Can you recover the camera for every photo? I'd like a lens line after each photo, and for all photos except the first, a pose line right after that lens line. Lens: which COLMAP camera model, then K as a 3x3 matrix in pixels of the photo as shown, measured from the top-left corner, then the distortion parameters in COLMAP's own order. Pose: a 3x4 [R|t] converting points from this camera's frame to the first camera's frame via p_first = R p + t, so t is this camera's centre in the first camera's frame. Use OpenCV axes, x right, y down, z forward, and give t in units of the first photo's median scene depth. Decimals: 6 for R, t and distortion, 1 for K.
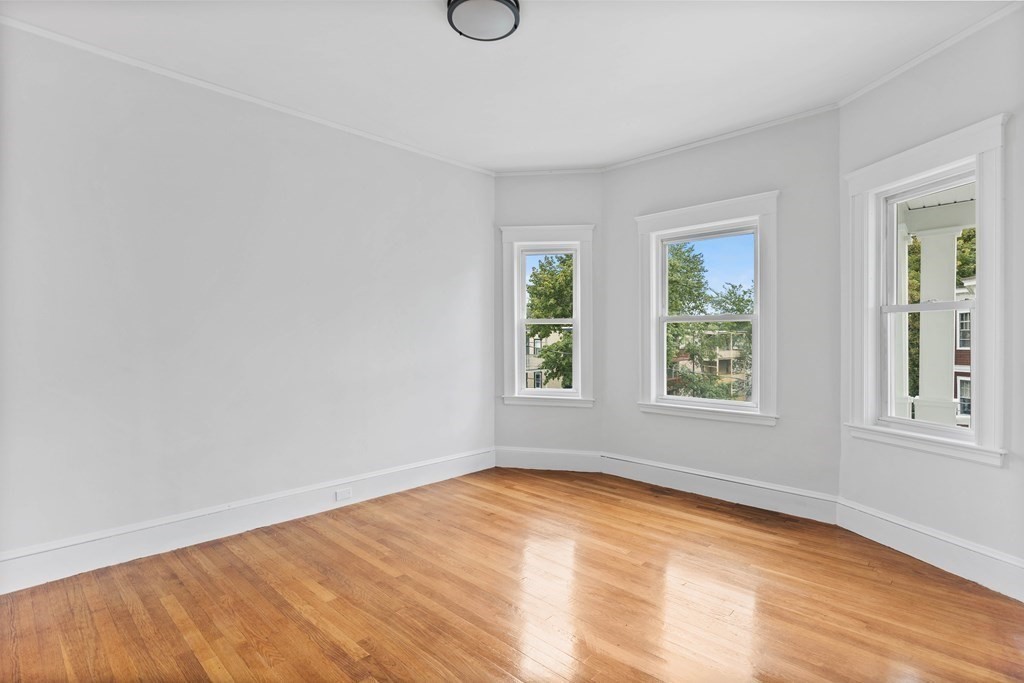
lens RADIAL K [[509.2, 0, 510.6], [0, 509.2, 340.1], [0, 0, 1]] dist [0.014568, -0.001194]
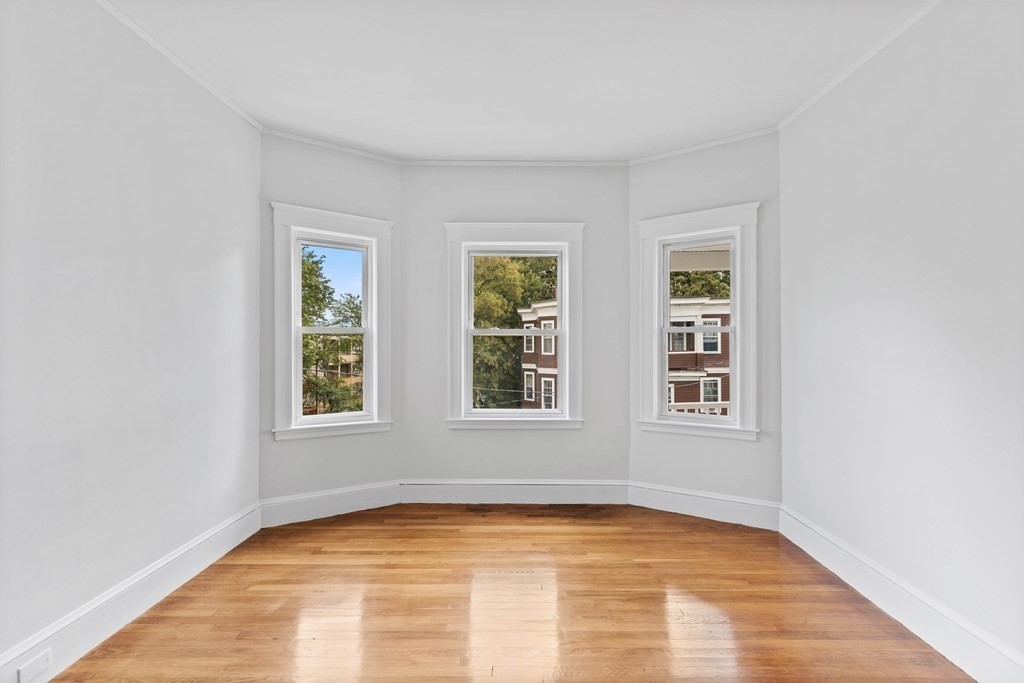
lens RADIAL K [[483.3, 0, 513.4], [0, 483.3, 342.5], [0, 0, 1]] dist [0.023374, -0.002626]
pose [[0.716056, 0.006617, 0.698011, -0.321229], [0.000611, 0.999949, -0.010106, -0.012607], [-0.698042, 0.007663, 0.716016, 0.307841]]
